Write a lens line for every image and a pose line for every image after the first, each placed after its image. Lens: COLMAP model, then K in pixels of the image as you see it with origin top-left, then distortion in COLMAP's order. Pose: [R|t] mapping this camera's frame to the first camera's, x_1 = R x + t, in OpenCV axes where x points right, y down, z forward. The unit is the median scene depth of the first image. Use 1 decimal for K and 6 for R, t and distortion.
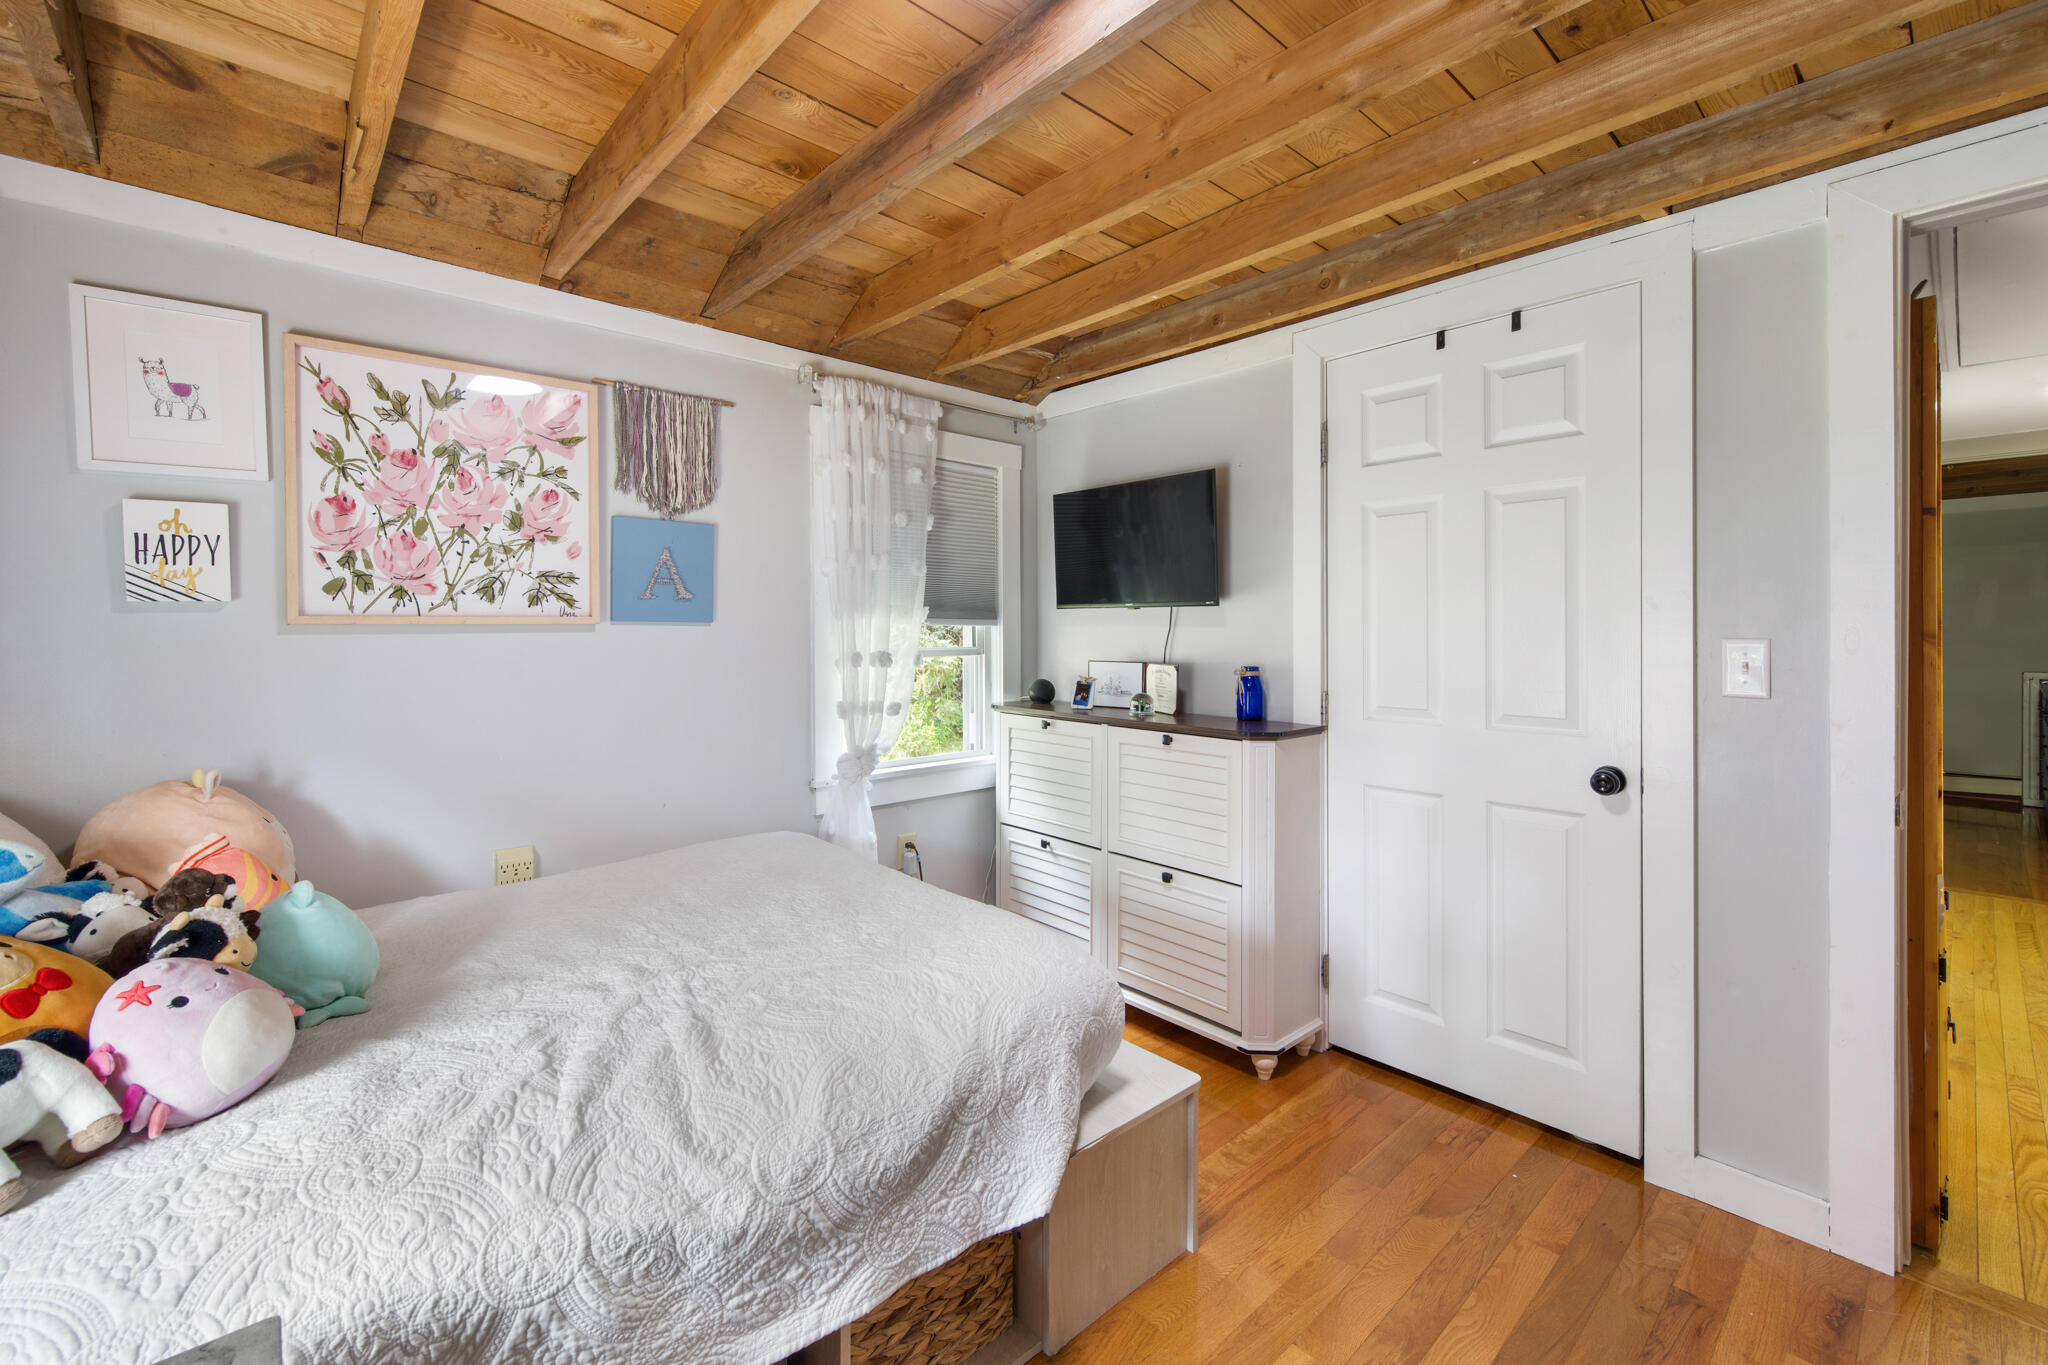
lens RADIAL K [[864.5, 0, 1031.2], [0, 864.5, 633.6], [0, 0, 1]] dist [0.001144, -0.000006]
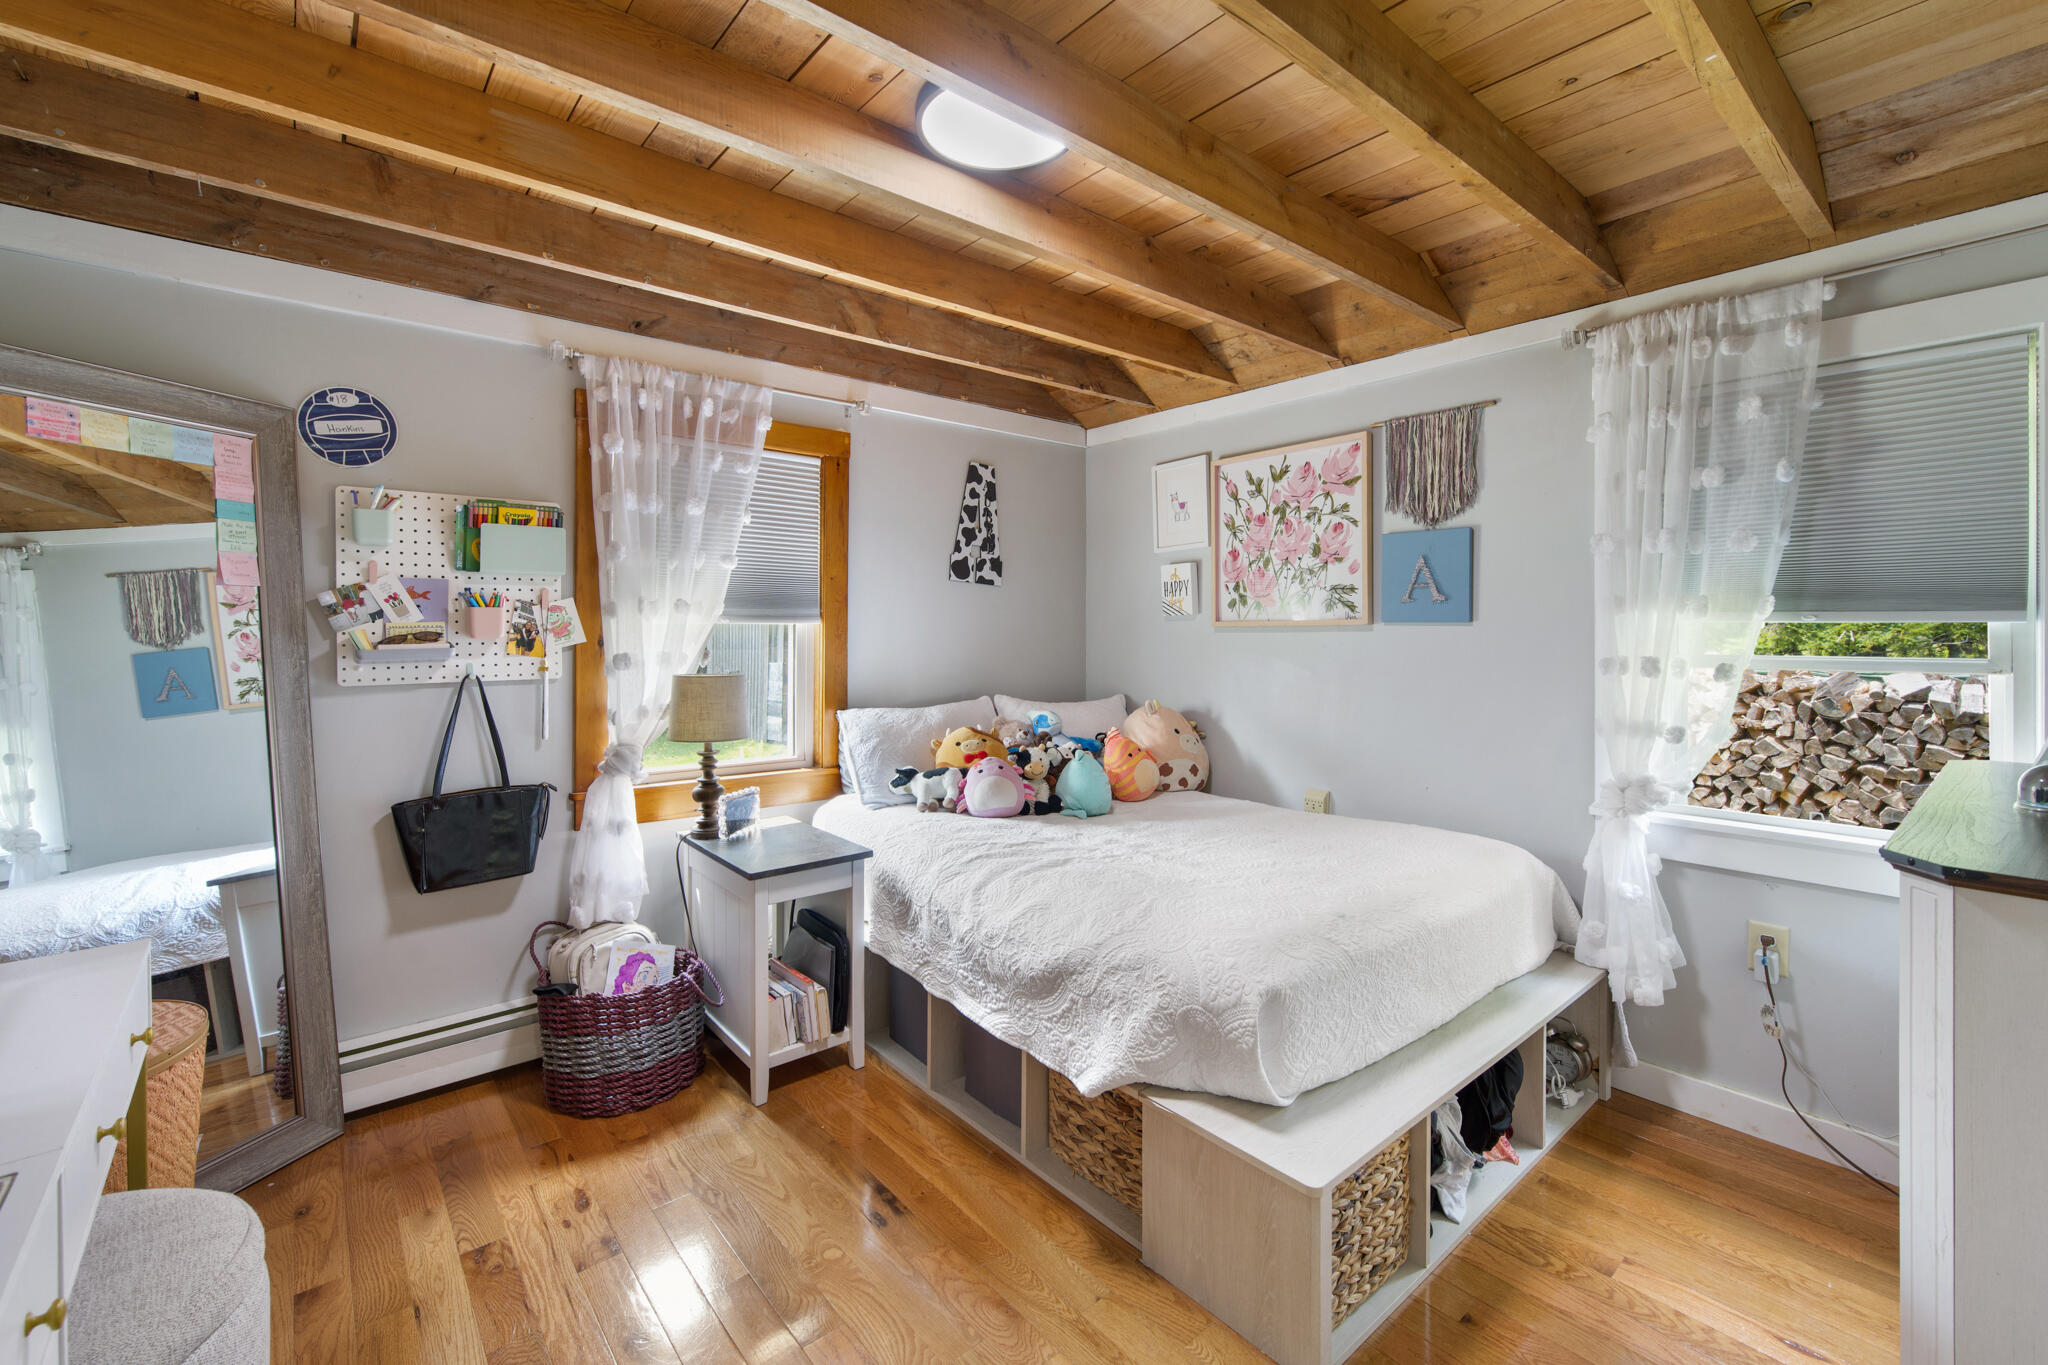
lens RADIAL K [[864.5, 0, 1031.2], [0, 864.5, 633.6], [0, 0, 1]] dist [0.001144, -0.000006]
pose [[-0.035429, 0.004383, -0.999363, 0.802772], [-0.004158, 0.999981, 0.004533, -0.002279], [0.999364, 0.004316, -0.035410, 0.609629]]
